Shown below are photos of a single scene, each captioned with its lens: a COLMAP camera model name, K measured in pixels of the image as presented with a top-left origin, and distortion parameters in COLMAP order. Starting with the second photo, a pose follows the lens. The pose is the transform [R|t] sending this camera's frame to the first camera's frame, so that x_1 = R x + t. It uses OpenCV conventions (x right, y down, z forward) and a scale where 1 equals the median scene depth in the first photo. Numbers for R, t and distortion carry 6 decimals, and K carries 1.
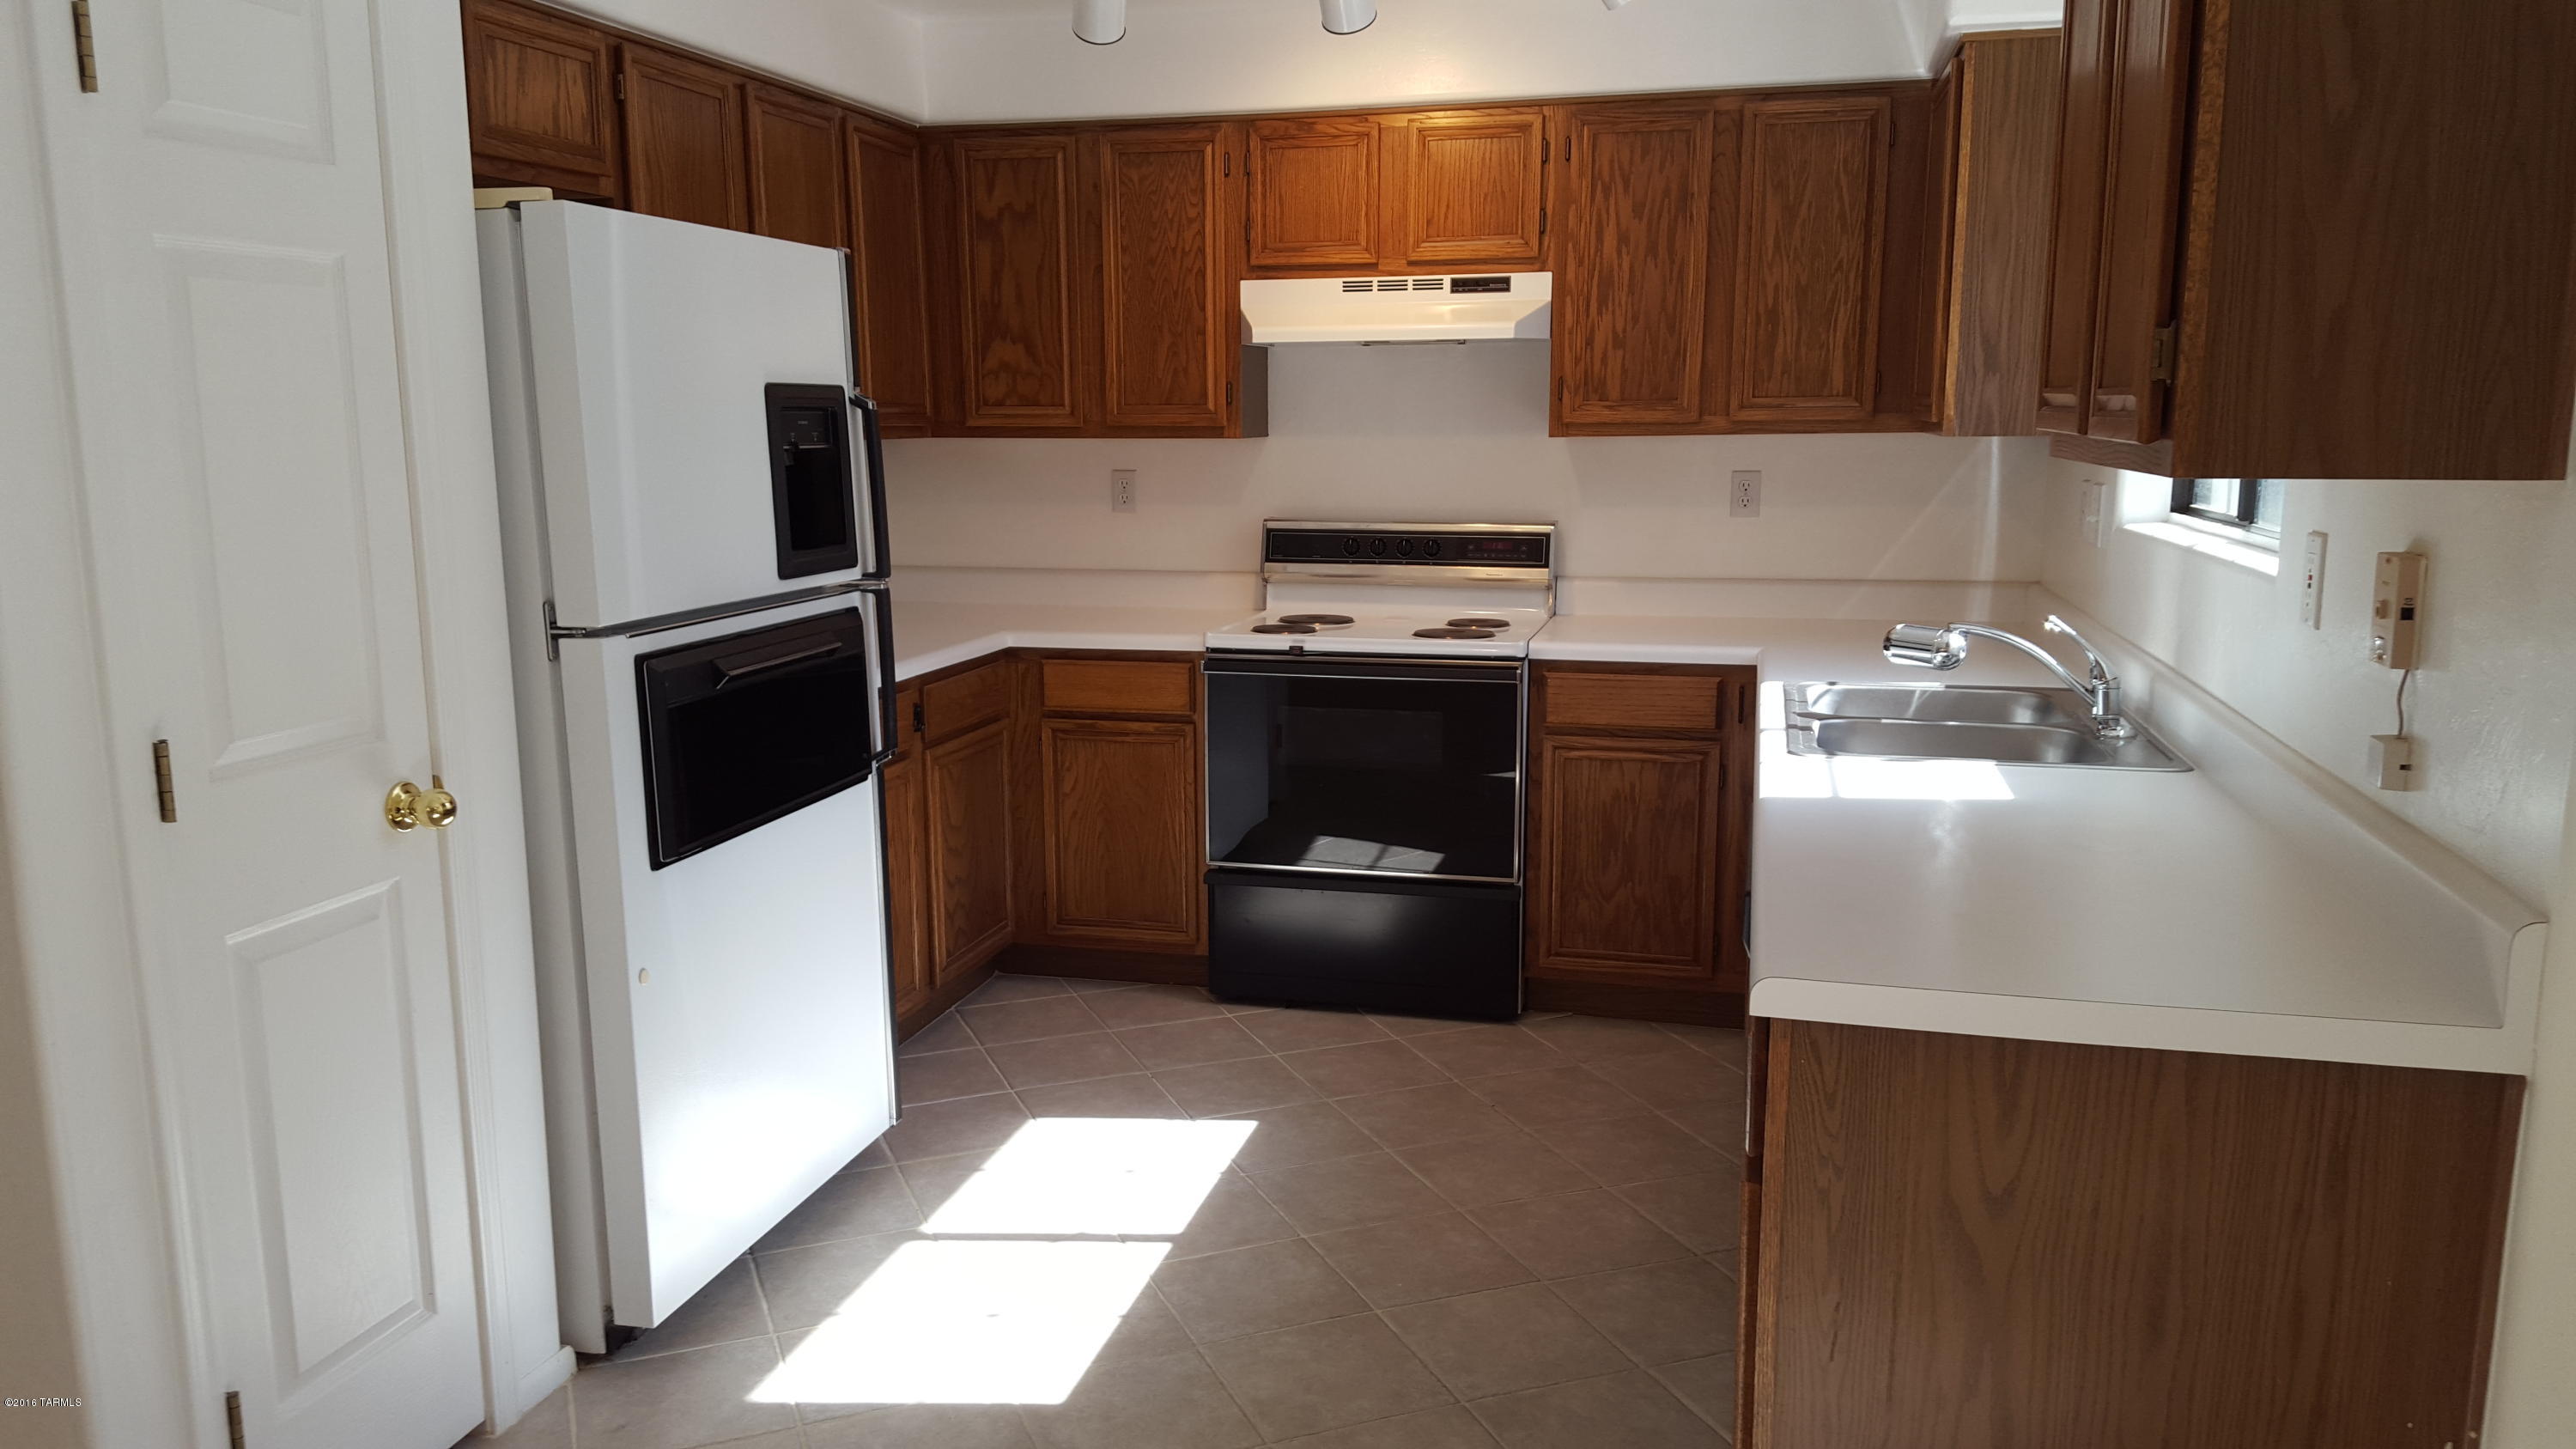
lens RADIAL K [[1906.1, 0, 1216.5], [0, 1906.1, 780.2], [0, 0, 1]] dist [0.062588, -0.137681]
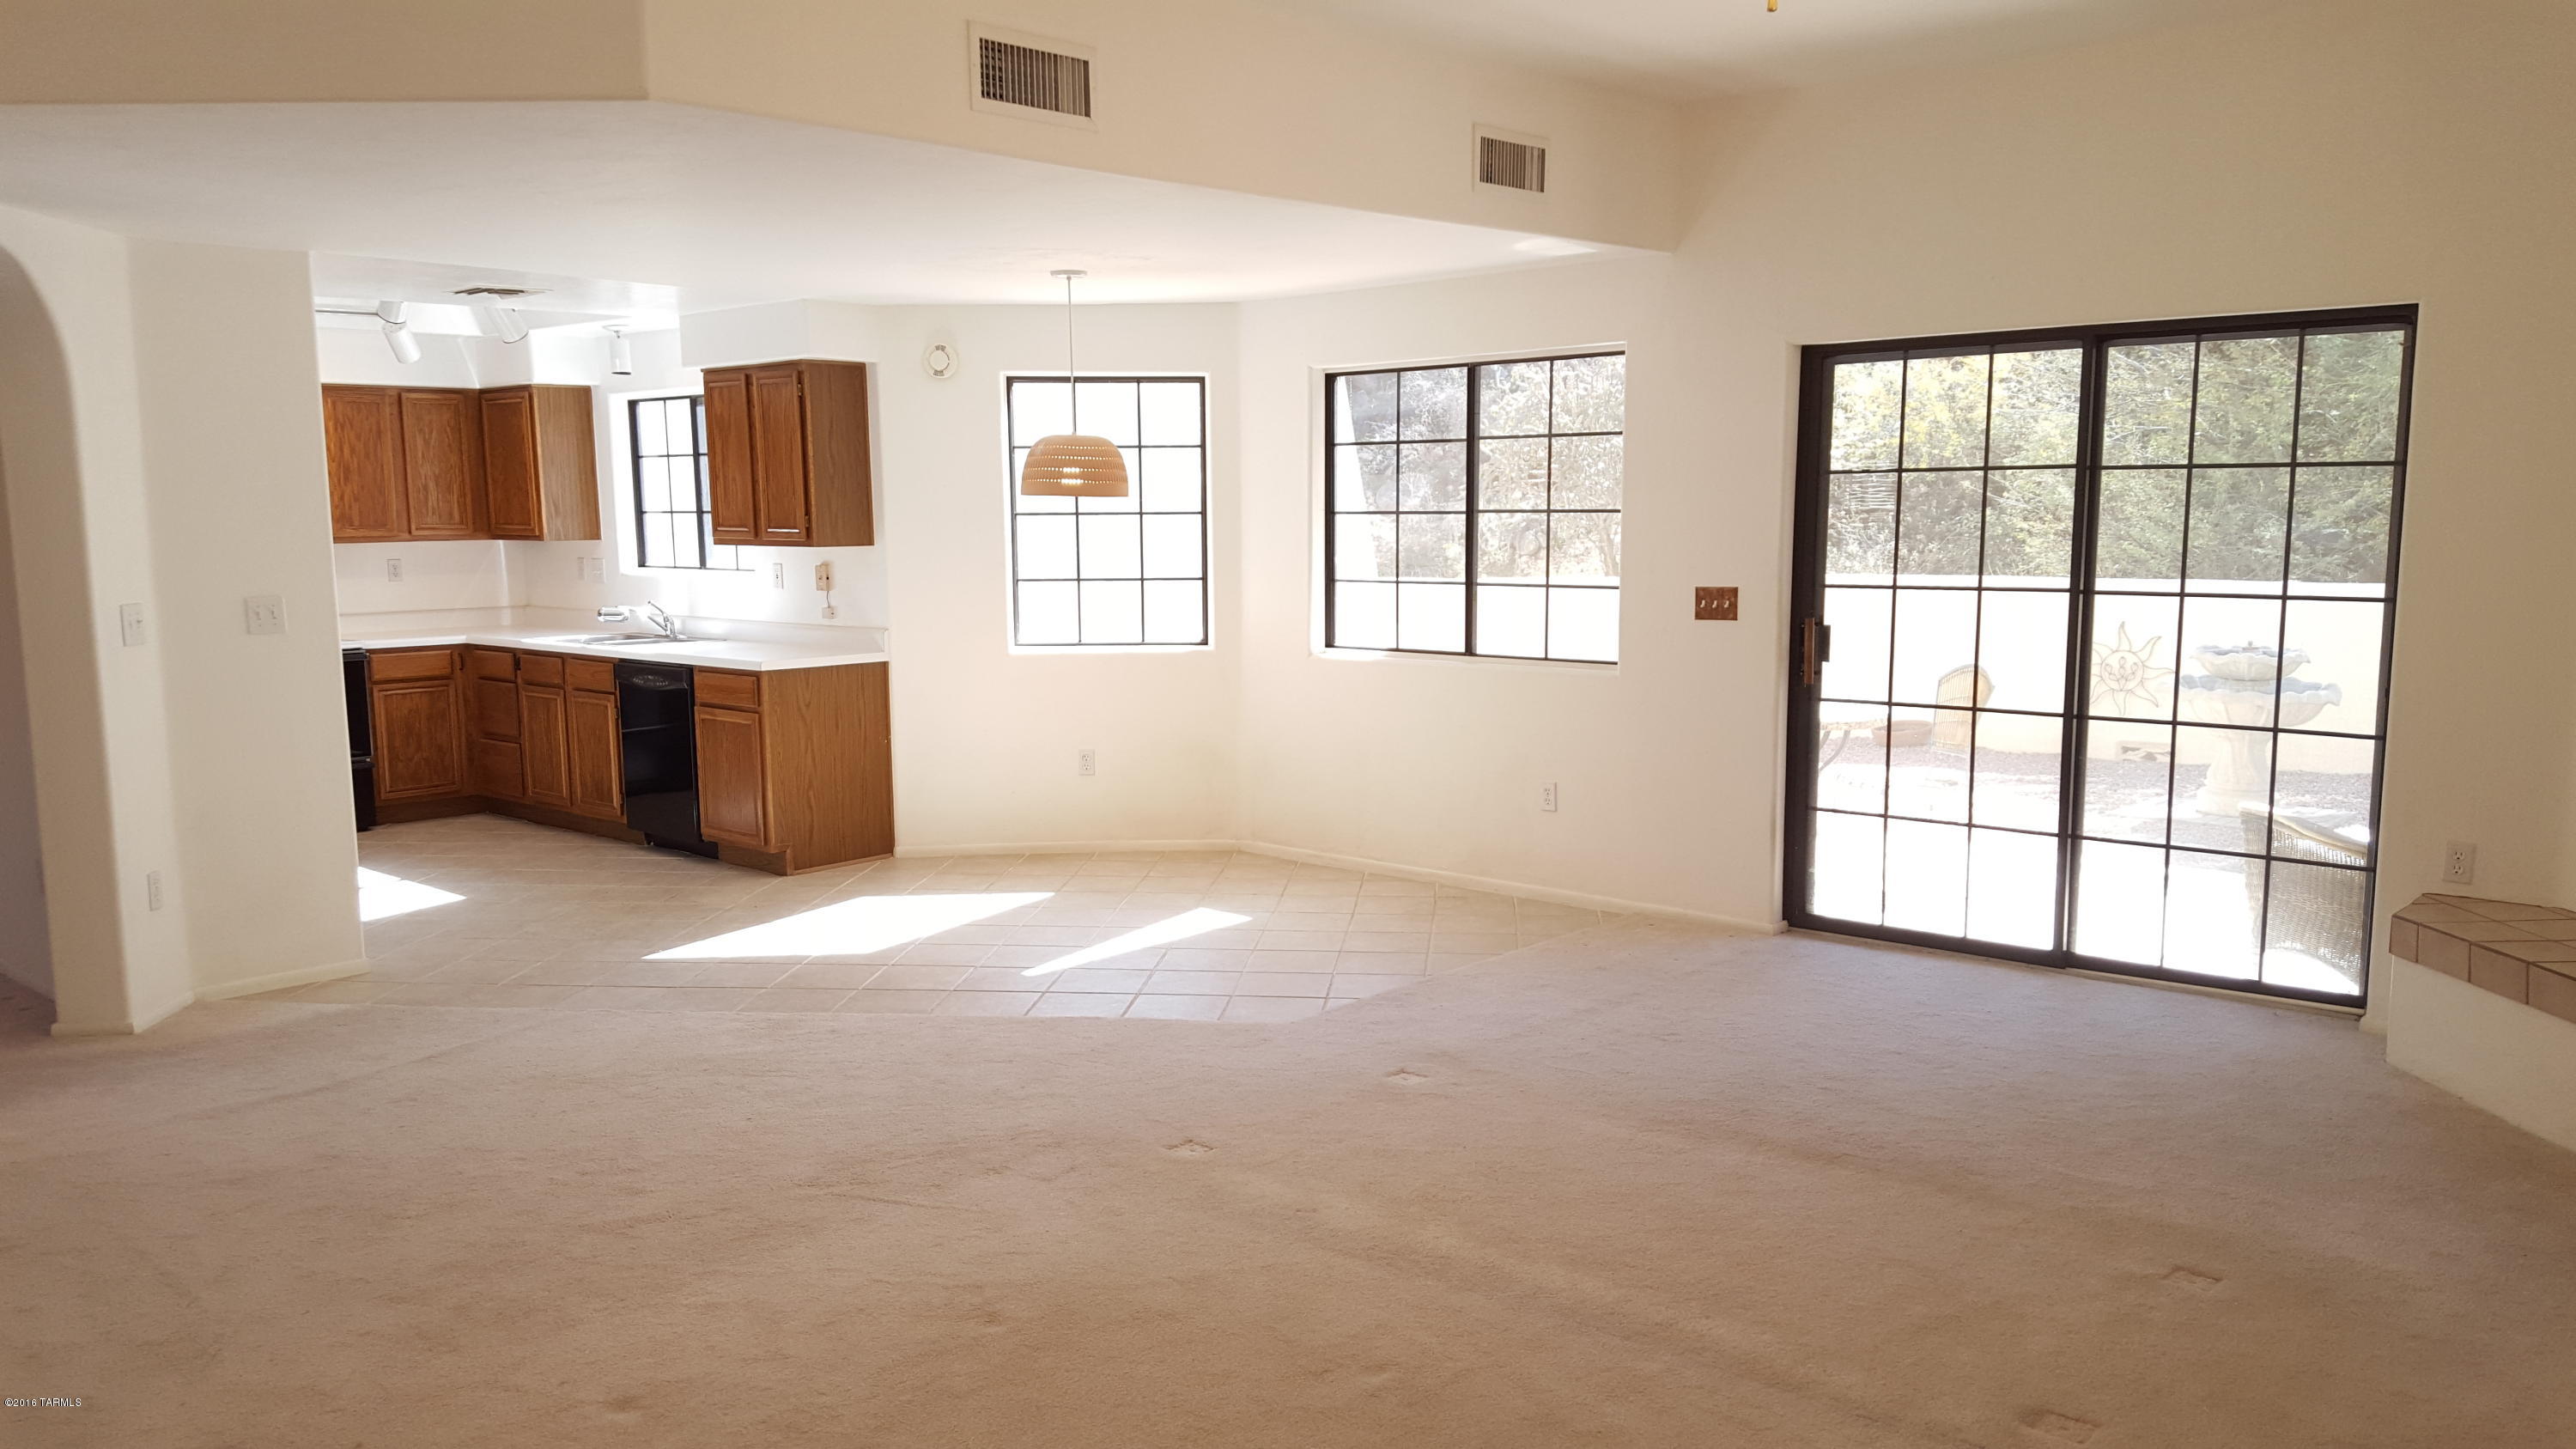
lens RADIAL K [[1906.1, 0, 1216.5], [0, 1906.1, 780.2], [0, 0, 1]] dist [0.062588, -0.137681]
pose [[0.477365, -0.123742, 0.869948, -1.227103], [0.171163, 0.984165, 0.046067, 0.139046], [-0.861873, 0.126912, 0.490986, -0.809802]]
